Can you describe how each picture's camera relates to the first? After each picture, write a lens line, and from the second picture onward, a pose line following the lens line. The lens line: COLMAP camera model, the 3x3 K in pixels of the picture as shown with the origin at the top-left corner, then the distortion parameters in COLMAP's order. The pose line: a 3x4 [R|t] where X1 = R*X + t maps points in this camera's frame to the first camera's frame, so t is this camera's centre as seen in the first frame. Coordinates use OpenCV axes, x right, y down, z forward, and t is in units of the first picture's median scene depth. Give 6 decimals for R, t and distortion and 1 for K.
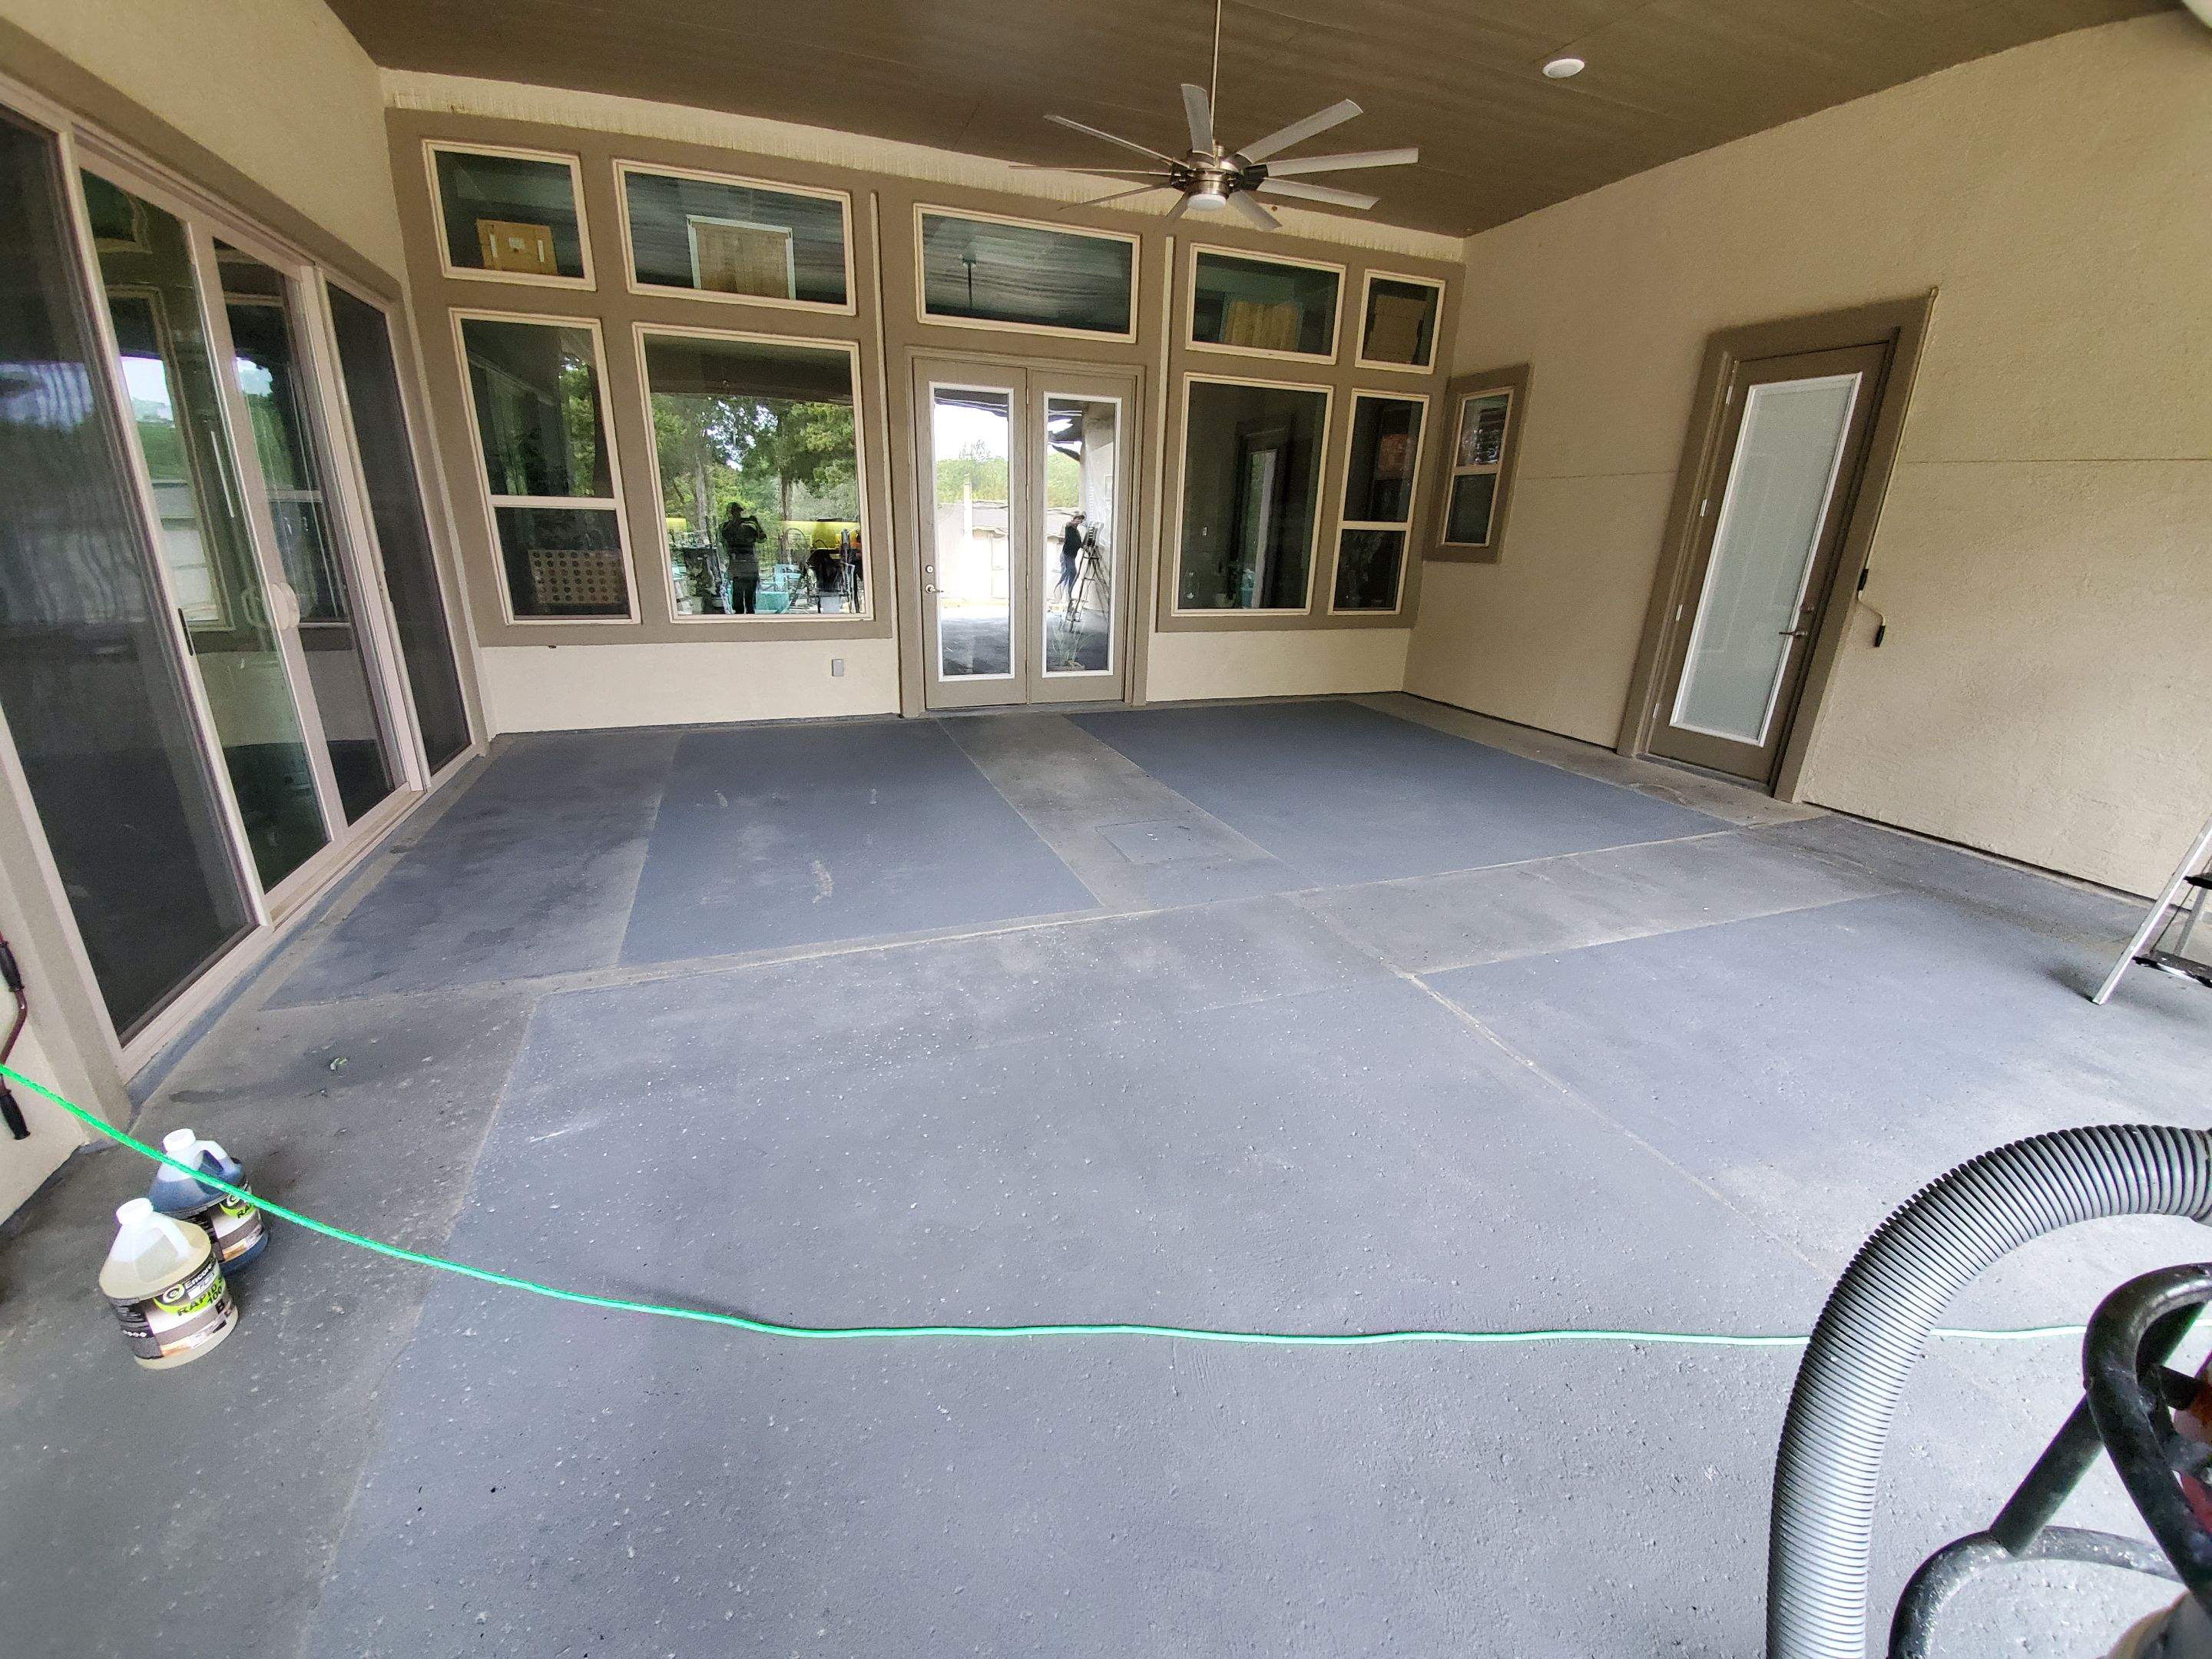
lens RADIAL K [[872.2, 0, 1087.2], [0, 872.2, 824.5], [0, 0, 1]] dist [0.011828, -0.017680]
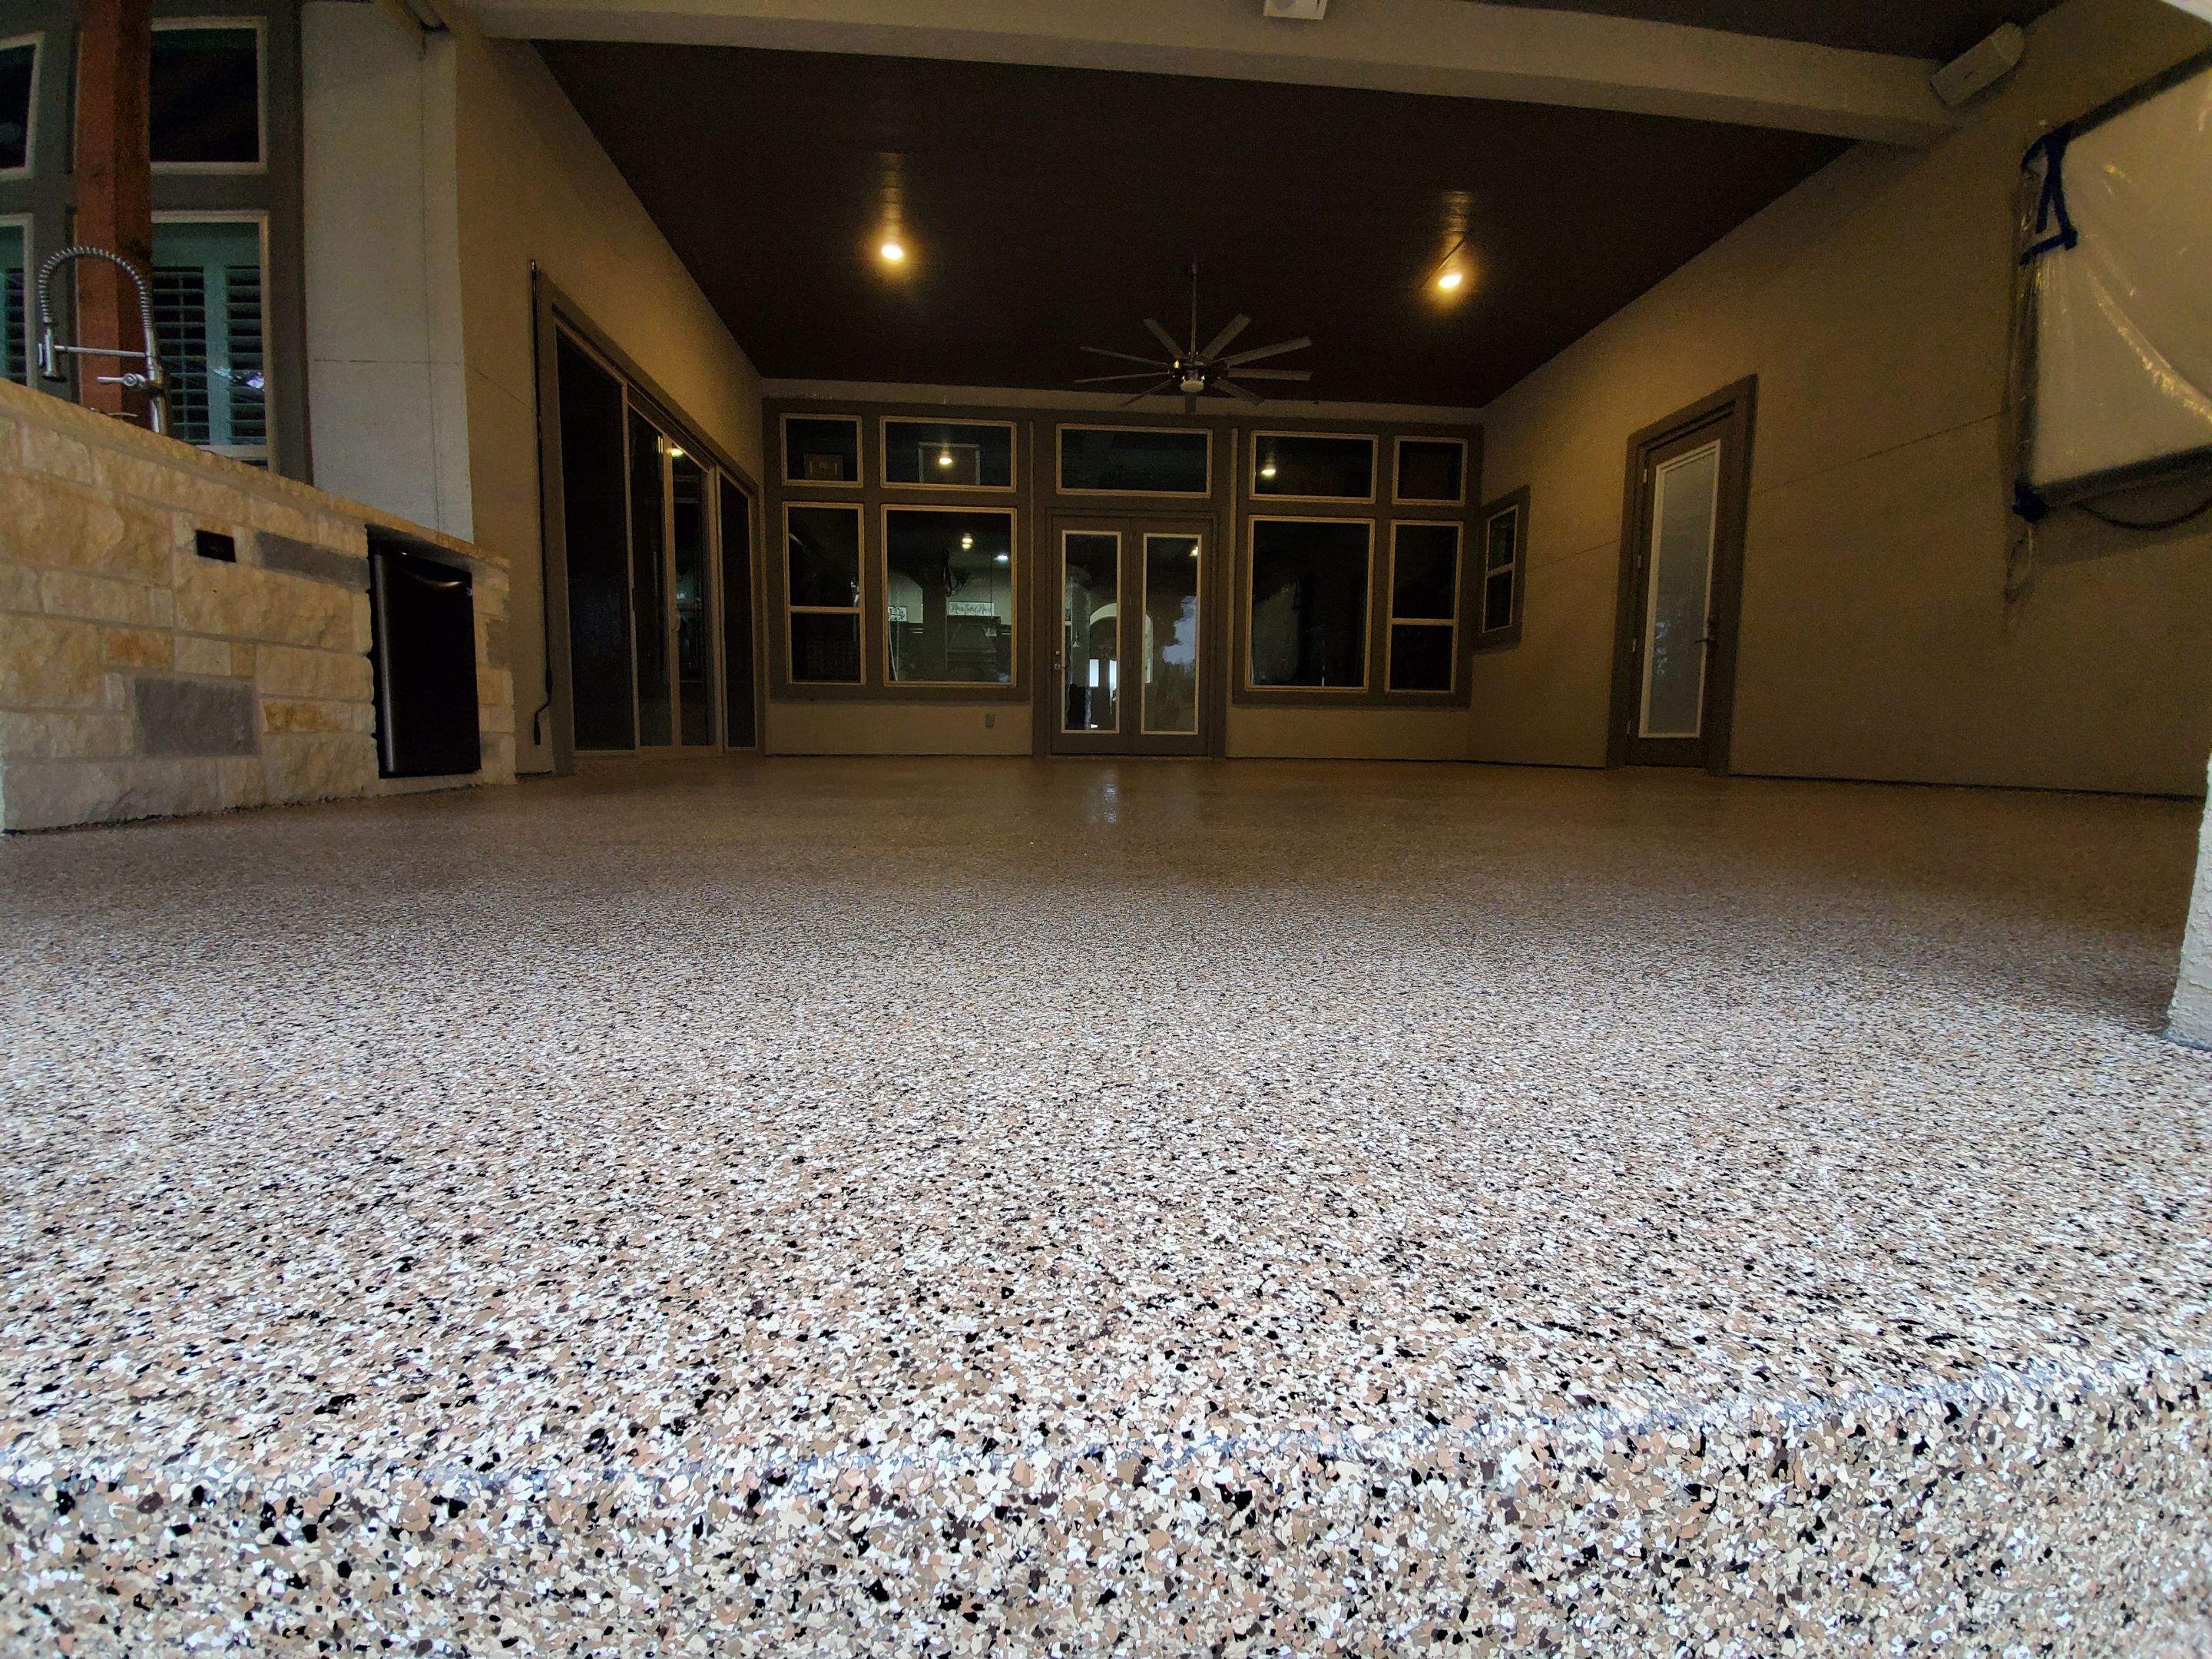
lens RADIAL K [[872.2, 0, 1087.2], [0, 872.2, 824.5], [0, 0, 1]] dist [0.011828, -0.017680]
pose [[0.961087, 0.010715, -0.276039, 0.280245], [-0.076214, 0.970750, -0.227674, 0.319774], [0.265526, 0.239853, 0.933792, -0.258768]]
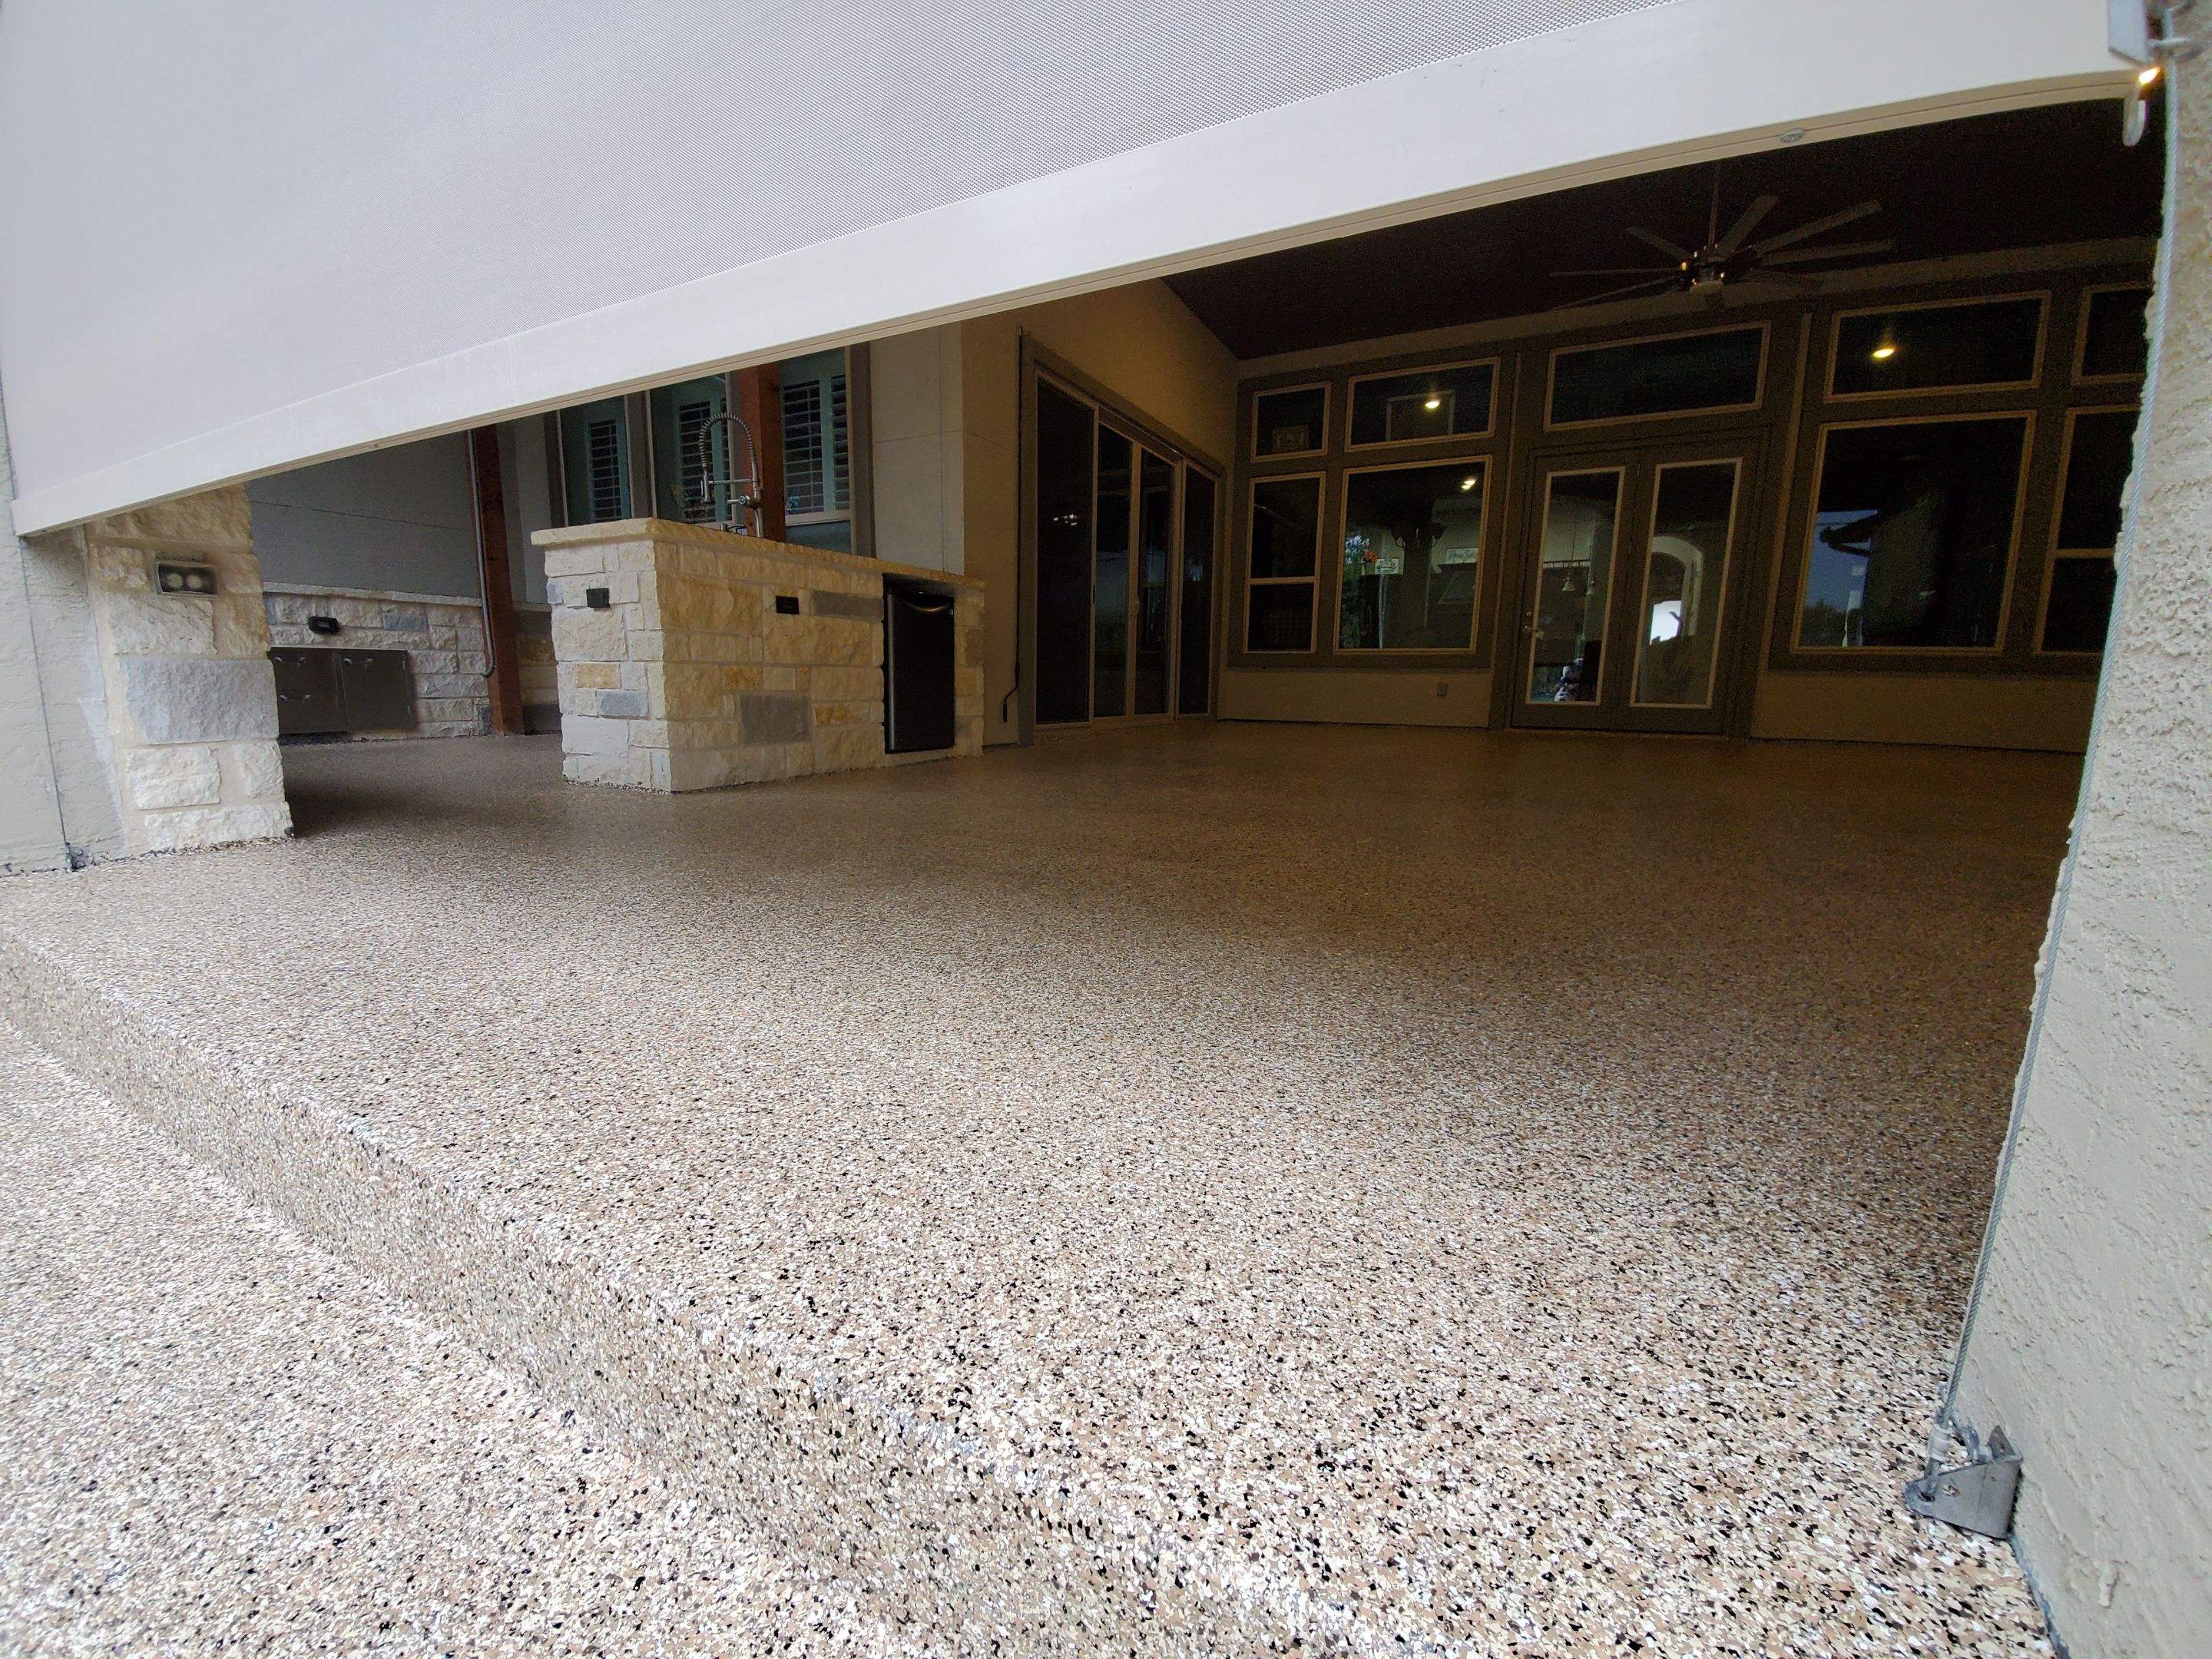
lens RADIAL K [[872.2, 0, 1087.2], [0, 872.2, 824.5], [0, 0, 1]] dist [0.011828, -0.017680]
pose [[0.660488, 0.108154, -0.743006, 0.402498], [-0.242870, 0.967146, -0.075117, 0.276047], [0.710471, 0.230067, 0.665056, -0.246270]]
